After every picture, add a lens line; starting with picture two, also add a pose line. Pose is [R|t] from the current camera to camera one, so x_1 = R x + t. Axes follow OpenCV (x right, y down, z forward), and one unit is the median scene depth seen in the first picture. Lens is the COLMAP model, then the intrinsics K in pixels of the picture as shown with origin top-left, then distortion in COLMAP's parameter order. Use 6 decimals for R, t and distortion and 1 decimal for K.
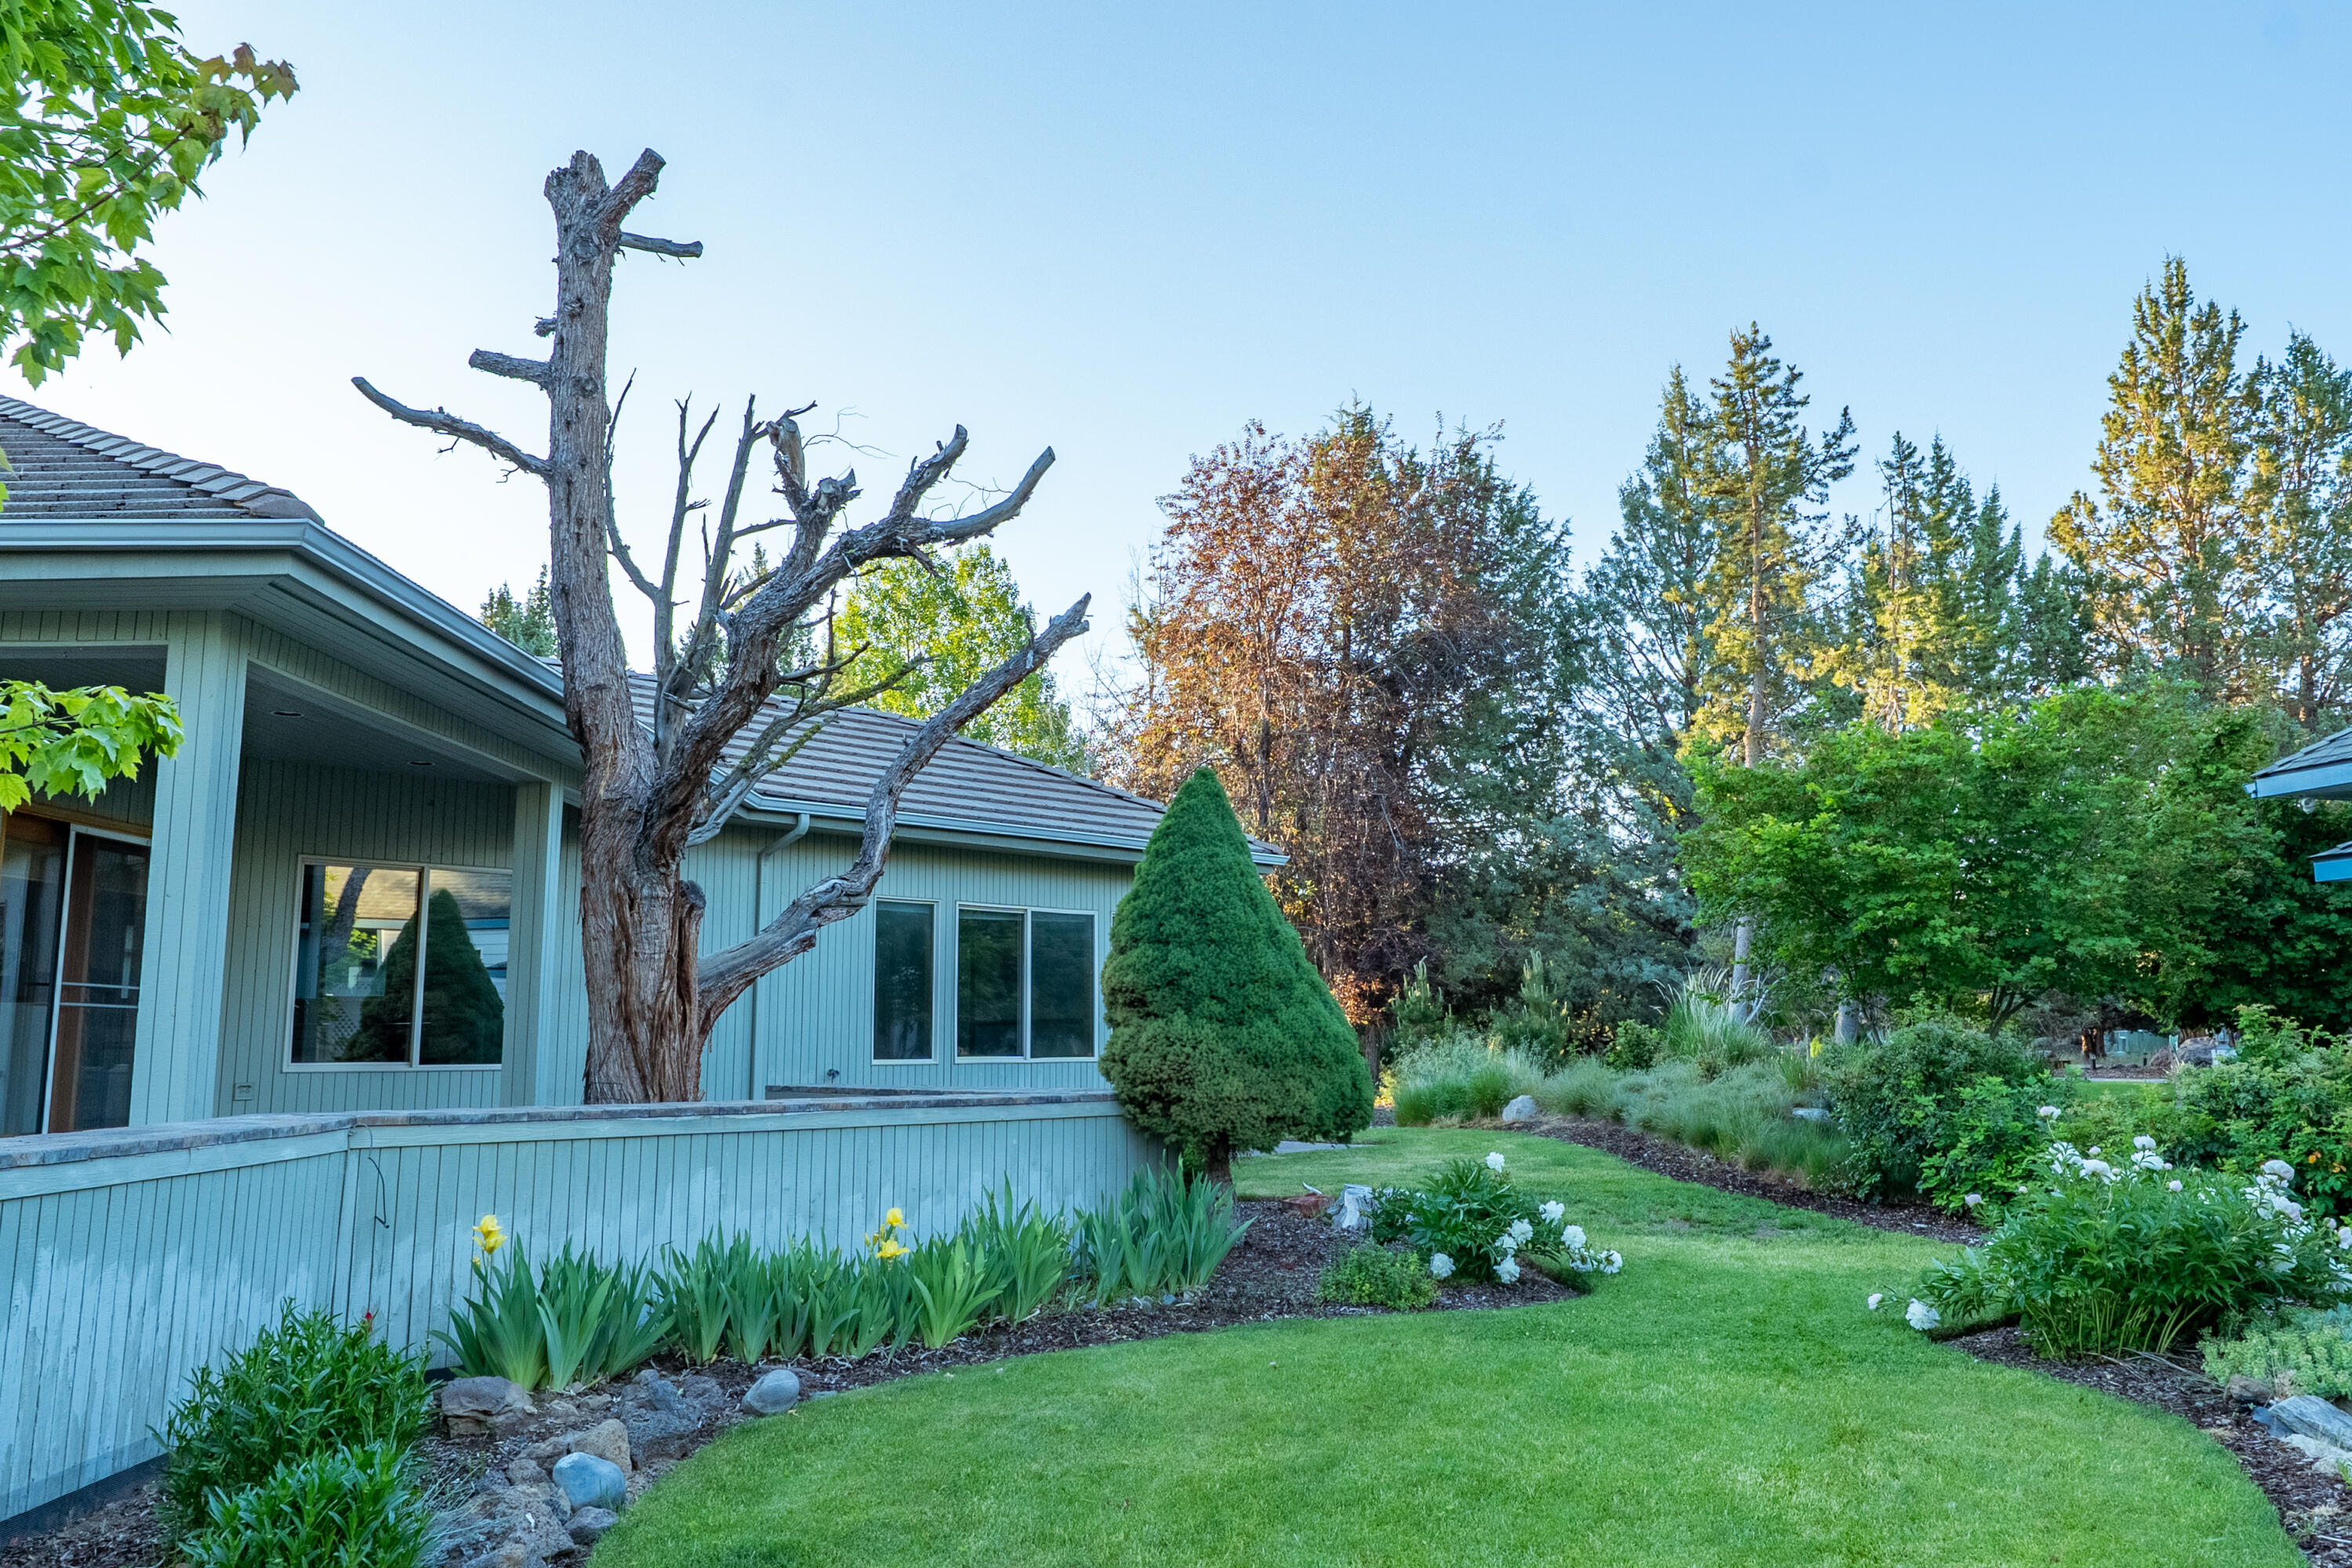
lens RADIAL K [[1710.5, 0, 1176.0], [0, 1710.5, 784.0], [0, 0, 1]] dist [-0.007966, -0.005151]
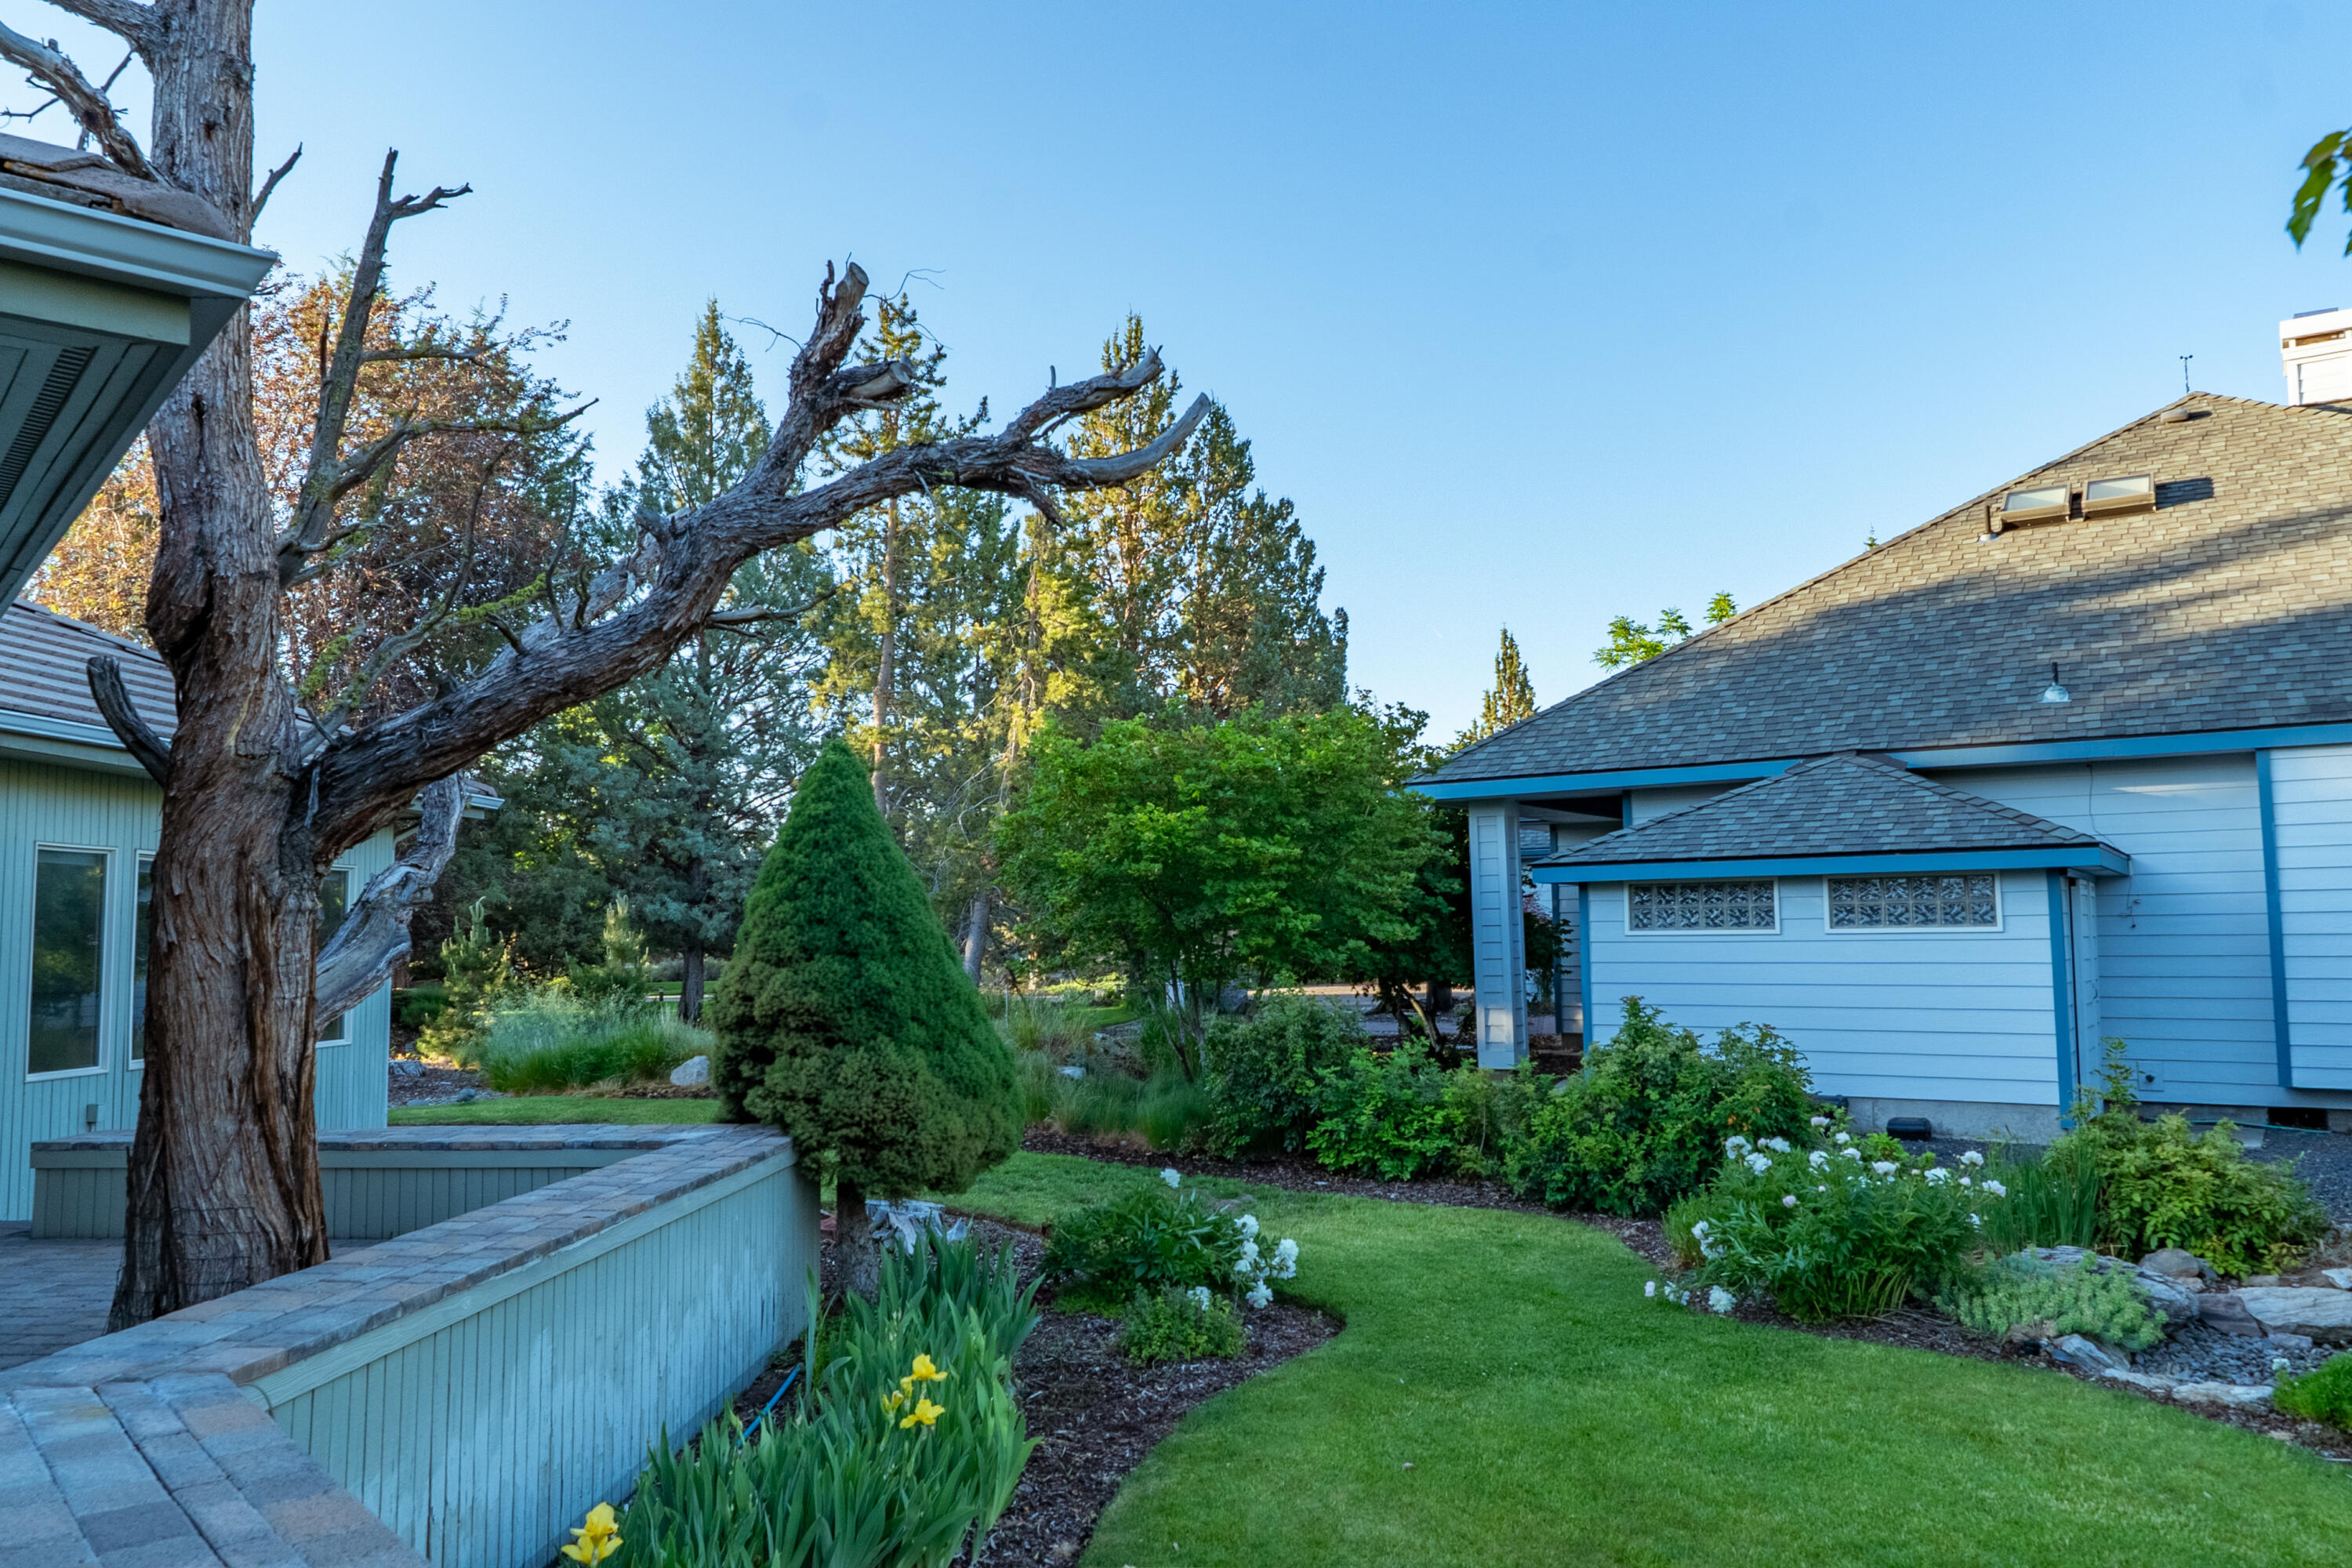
lens RADIAL K [[1647.1, 0, 1167.3], [0, 1647.1, 788.3], [0, 0, 1]] dist [-0.019796, 0.014580]
pose [[0.751944, 0.052550, 0.657129, -0.321839], [-0.088263, 0.995868, 0.021360, -0.014567], [-0.653292, -0.074062, 0.753475, 0.225426]]
